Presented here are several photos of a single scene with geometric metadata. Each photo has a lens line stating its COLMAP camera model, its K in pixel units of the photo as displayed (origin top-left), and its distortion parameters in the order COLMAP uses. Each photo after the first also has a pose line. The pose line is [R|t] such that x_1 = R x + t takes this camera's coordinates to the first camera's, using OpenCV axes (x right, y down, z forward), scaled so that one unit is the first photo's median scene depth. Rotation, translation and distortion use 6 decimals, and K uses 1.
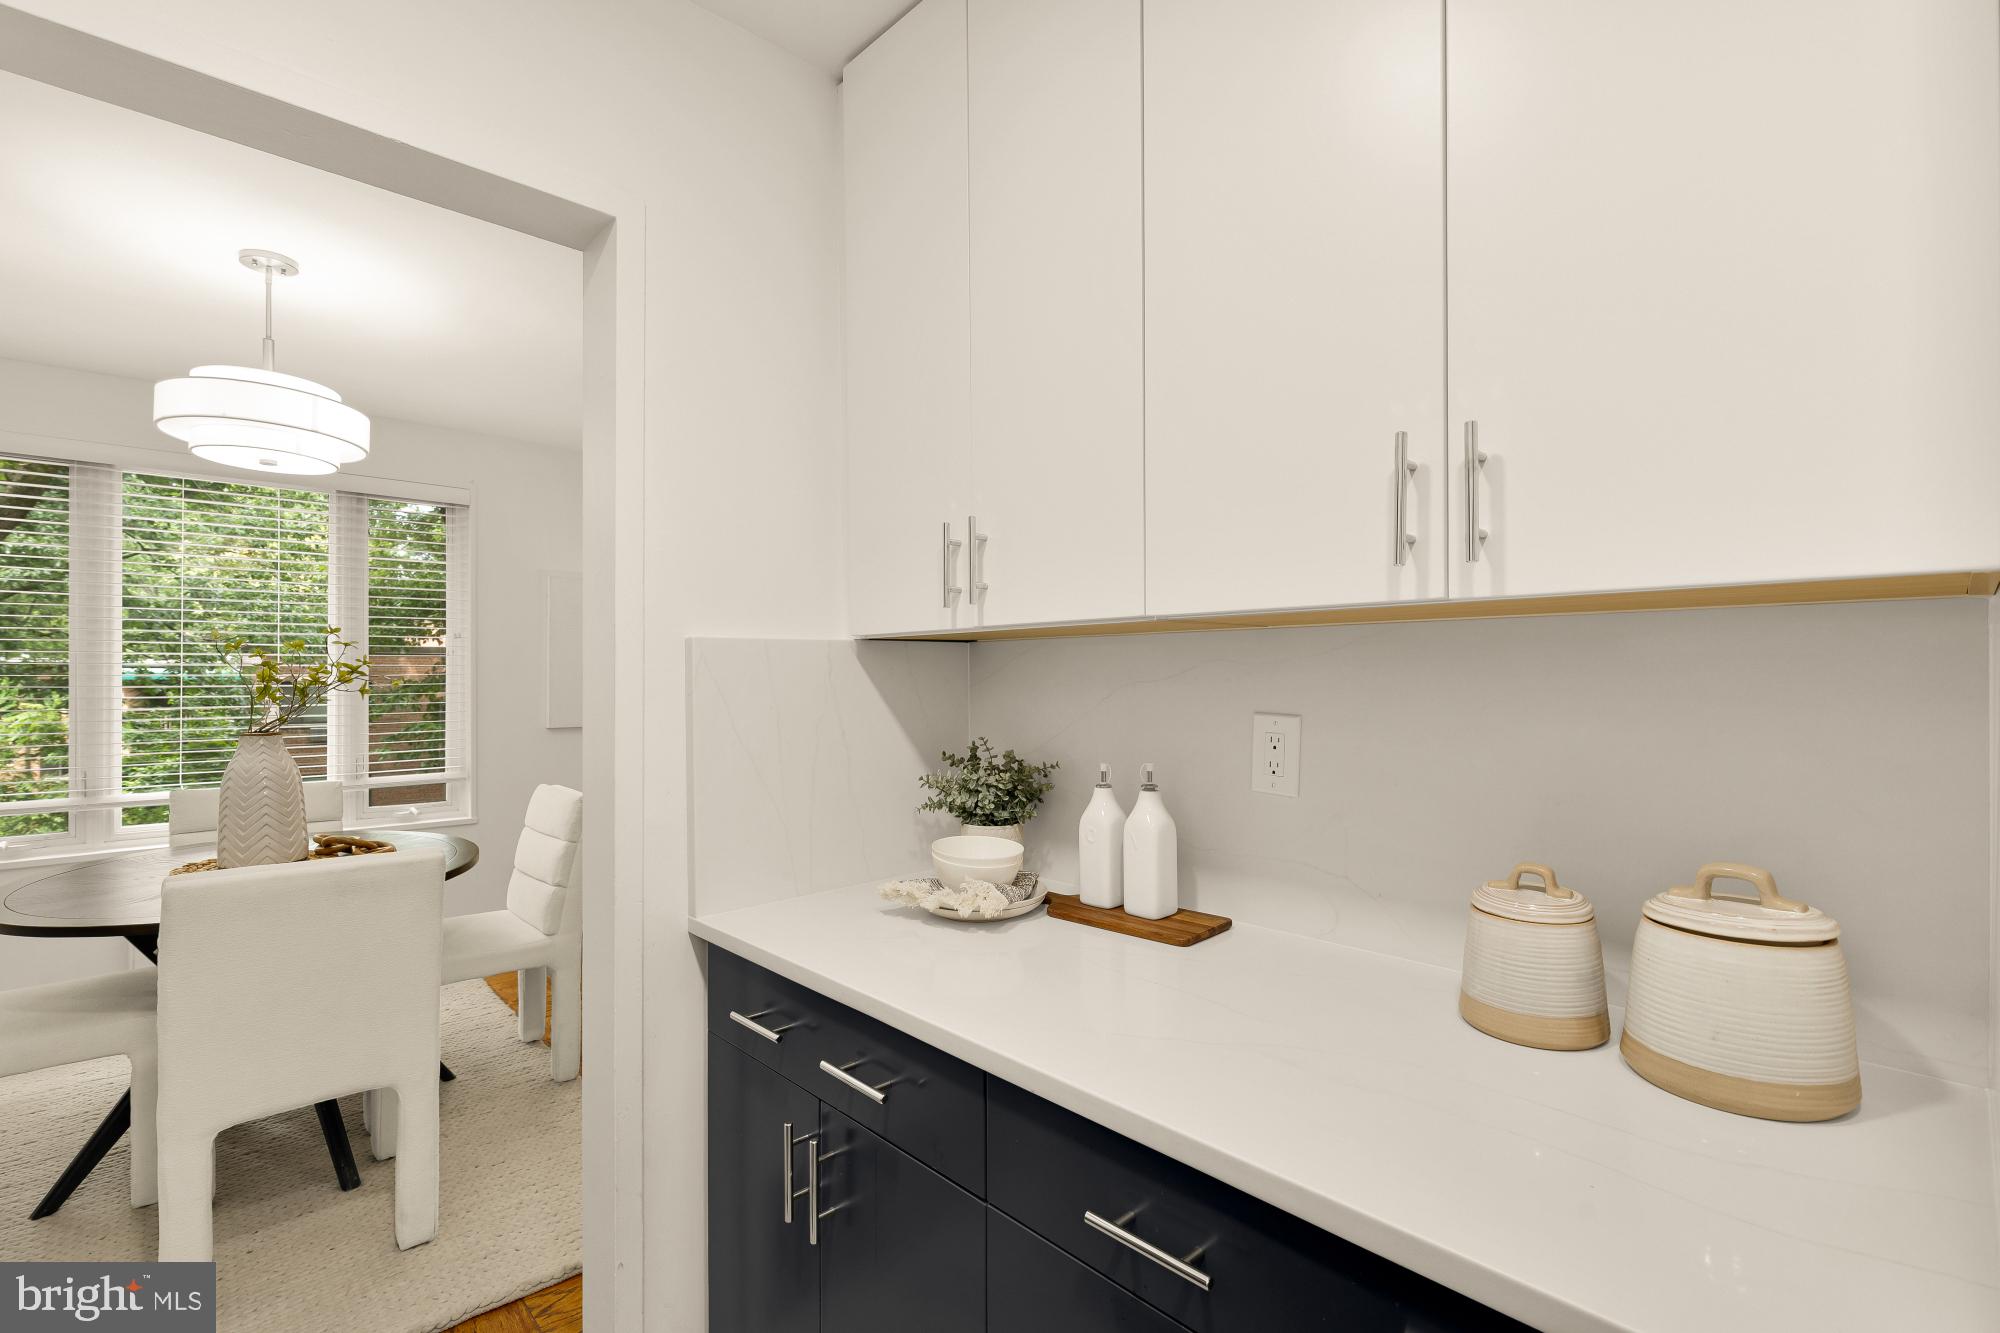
lens RADIAL K [[915.7, 0, 1001.9], [0, 915.7, 660.1], [0, 0, 1]] dist [0.008364, -0.000246]
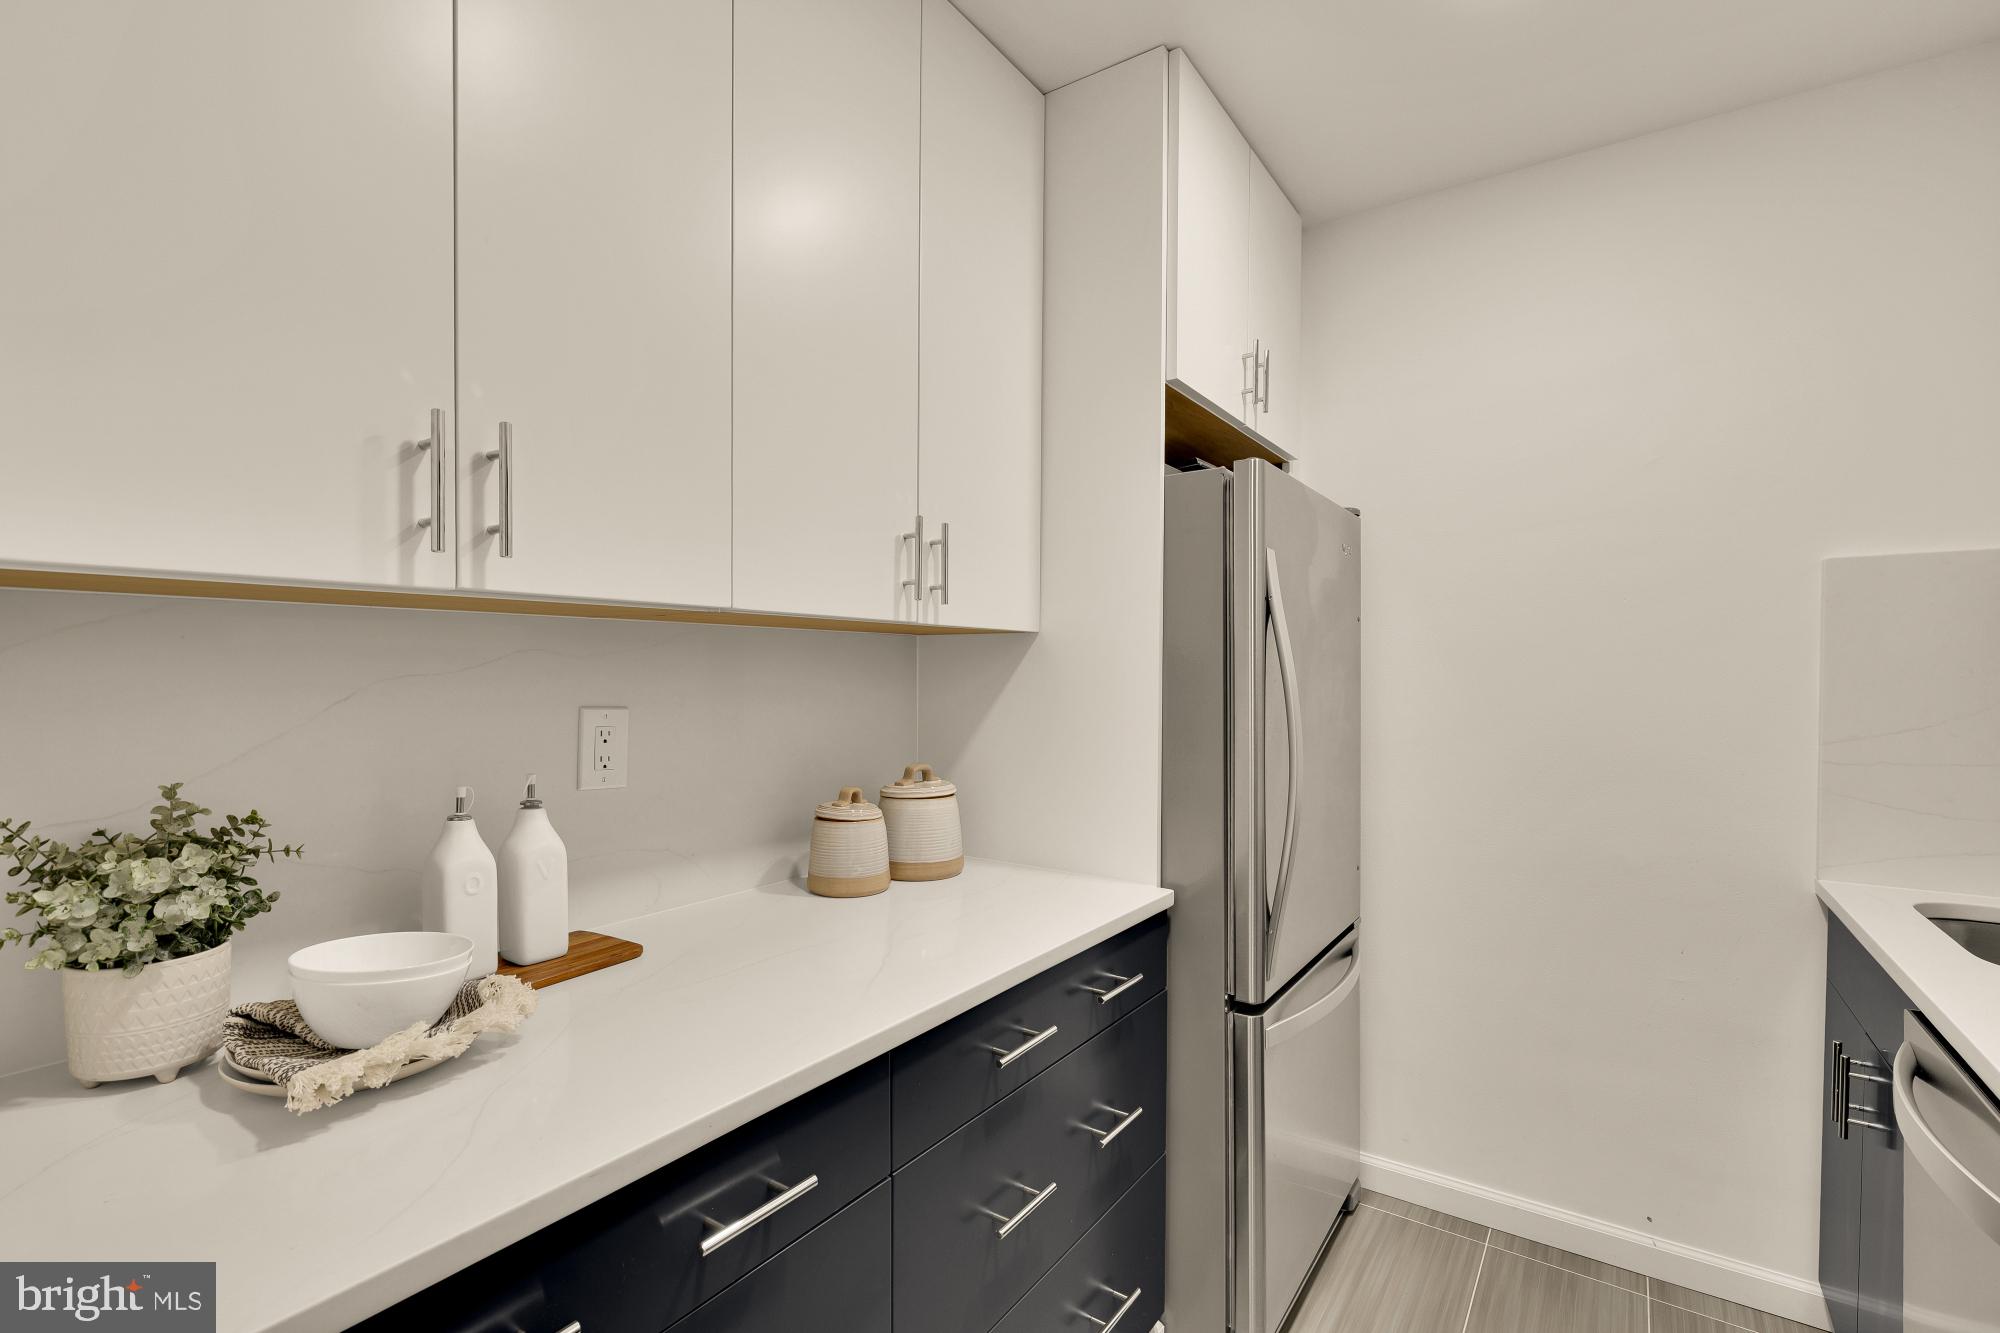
lens RADIAL K [[915.7, 0, 998.2], [0, 915.7, 676.8], [0, 0, 1]] dist [0.008364, -0.000246]
pose [[-0.208309, -0.006728, 0.978040, -0.759628], [-0.019645, 0.999803, 0.002693, 0.014991], [-0.977866, -0.018653, -0.208400, 0.797135]]
